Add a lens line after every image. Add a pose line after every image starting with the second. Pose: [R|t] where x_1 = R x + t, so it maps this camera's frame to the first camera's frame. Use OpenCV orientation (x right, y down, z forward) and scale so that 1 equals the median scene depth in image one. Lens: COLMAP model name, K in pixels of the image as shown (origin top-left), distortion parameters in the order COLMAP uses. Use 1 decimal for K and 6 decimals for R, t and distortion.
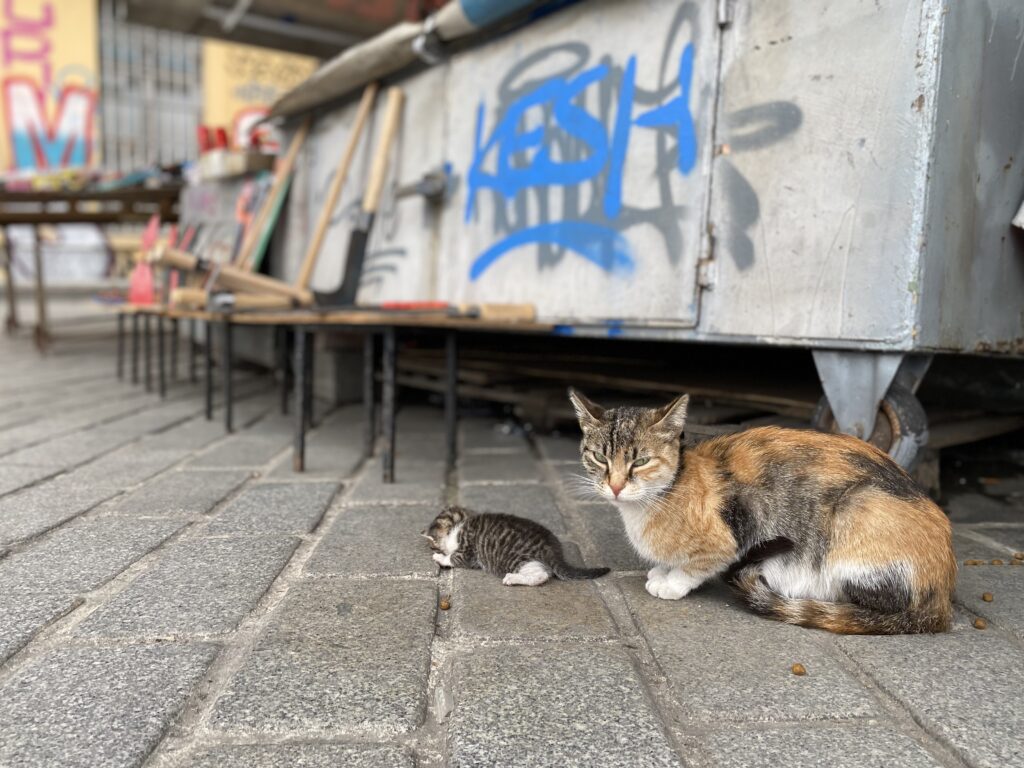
lens RADIAL K [[759.1, 0, 512.0], [0, 759.1, 384.0], [0, 0, 1]] dist [-0.038506, -0.001337]
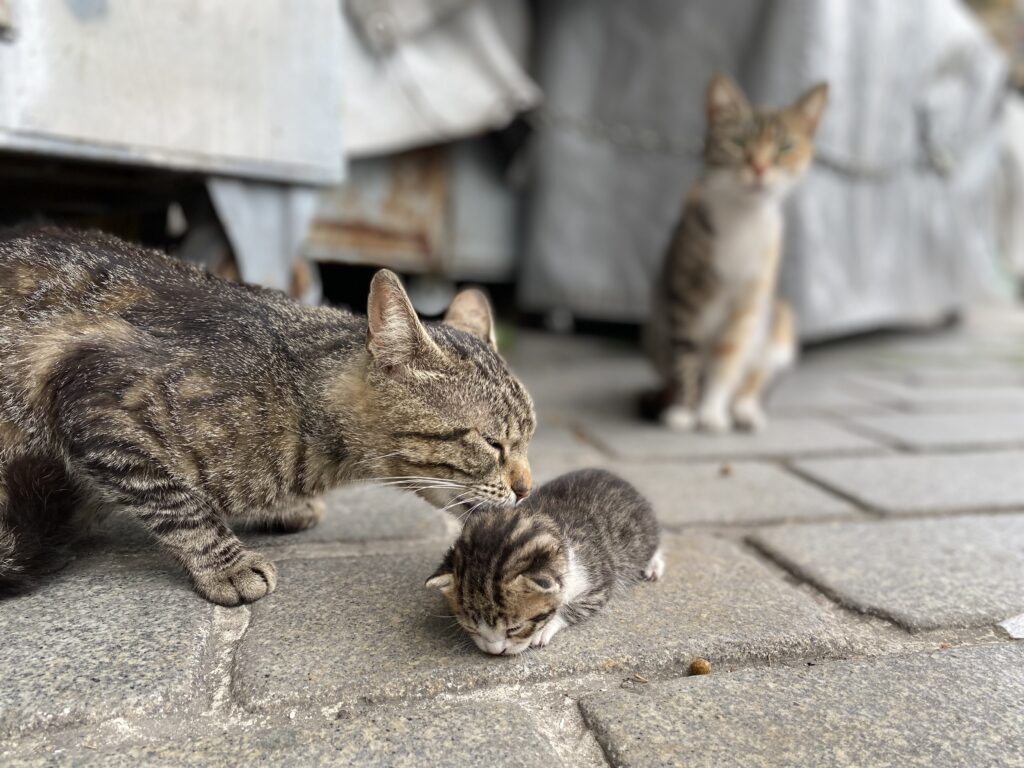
lens RADIAL K [[796.8, 0, 512.0], [0, 796.8, 384.0], [0, 0, 1]] dist [0.004105, -0.007034]
pose [[-0.186780, -0.150676, 0.970778, -0.371297], [0.060206, 0.984555, 0.164398, 0.033686], [-0.980555, 0.089153, -0.174823, 0.881483]]
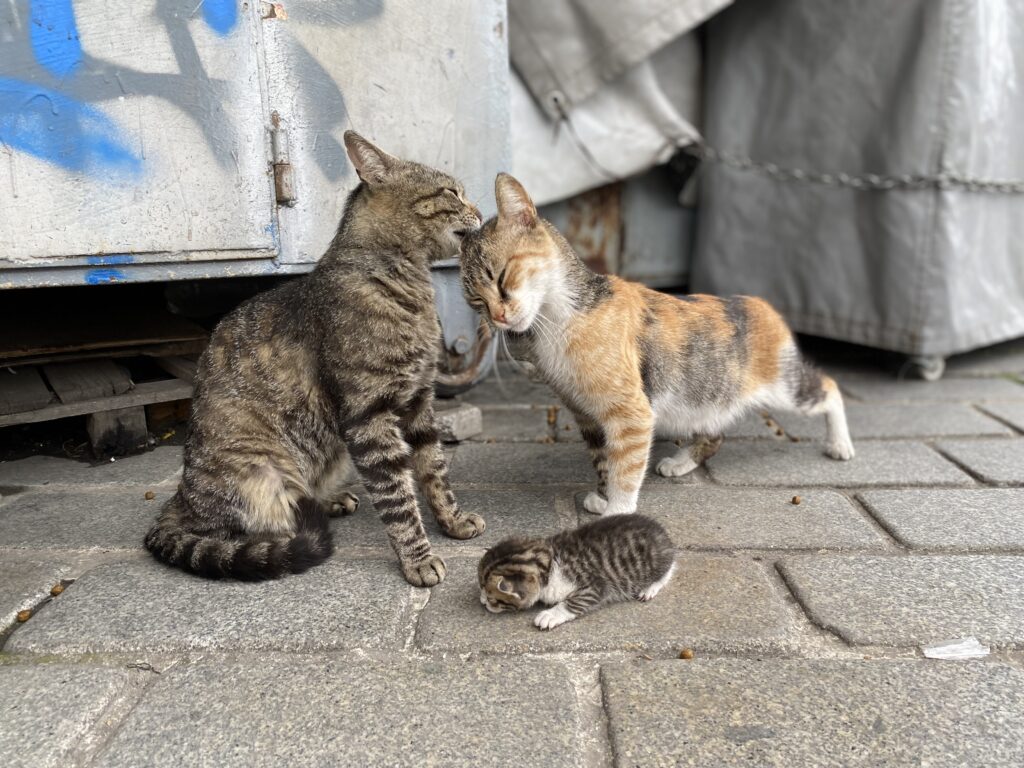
lens RADIAL K [[796.8, 0, 512.0], [0, 796.8, 384.0], [0, 0, 1]] dist [0.004105, -0.007034]
pose [[0.091632, -0.221637, 0.970814, -0.593558], [0.108694, 0.971317, 0.211492, -0.106911], [-0.989843, 0.086142, 0.113095, 0.787856]]
